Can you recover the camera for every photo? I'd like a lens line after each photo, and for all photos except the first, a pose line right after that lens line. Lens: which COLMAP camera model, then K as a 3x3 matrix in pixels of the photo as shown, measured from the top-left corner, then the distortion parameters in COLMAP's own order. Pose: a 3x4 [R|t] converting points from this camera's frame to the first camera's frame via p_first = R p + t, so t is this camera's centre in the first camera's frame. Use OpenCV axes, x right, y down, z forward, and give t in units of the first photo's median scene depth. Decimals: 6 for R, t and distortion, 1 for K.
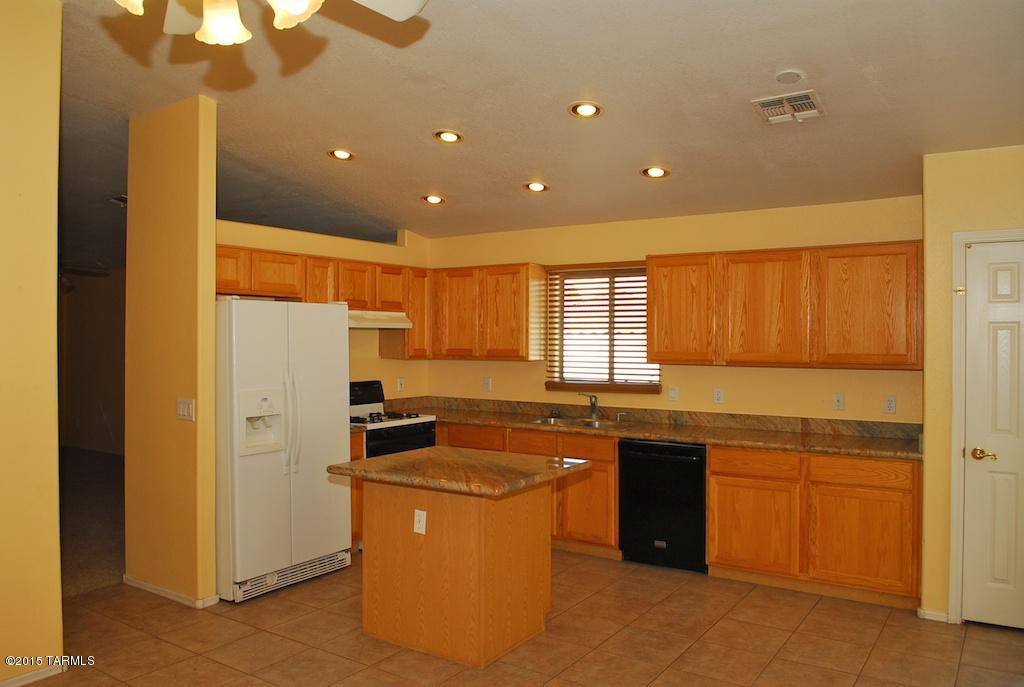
lens RADIAL K [[755.2, 0, 513.3], [0, 755.2, 348.0], [0, 0, 1]] dist [-0.029628, -0.005110]
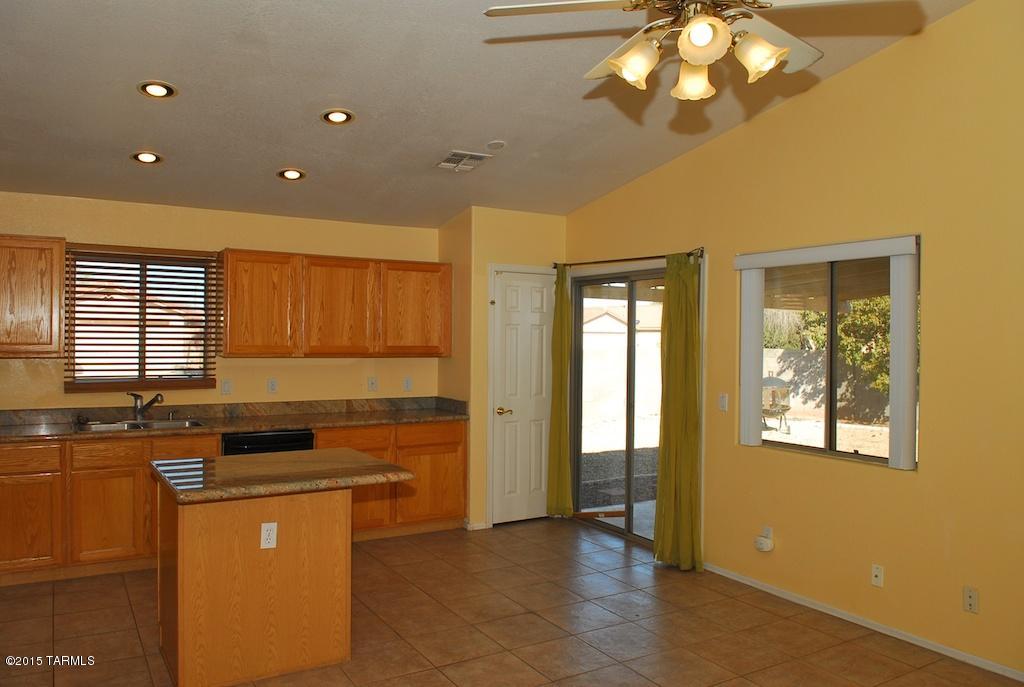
lens RADIAL K [[755.2, 0, 514.5], [0, 755.2, 339.4], [0, 0, 1]] dist [-0.029628, -0.005110]
pose [[0.438850, -0.003753, 0.898553, -0.603275], [-0.000514, 0.999990, 0.004427, -0.008509], [-0.898560, -0.002405, 0.438844, 0.248495]]
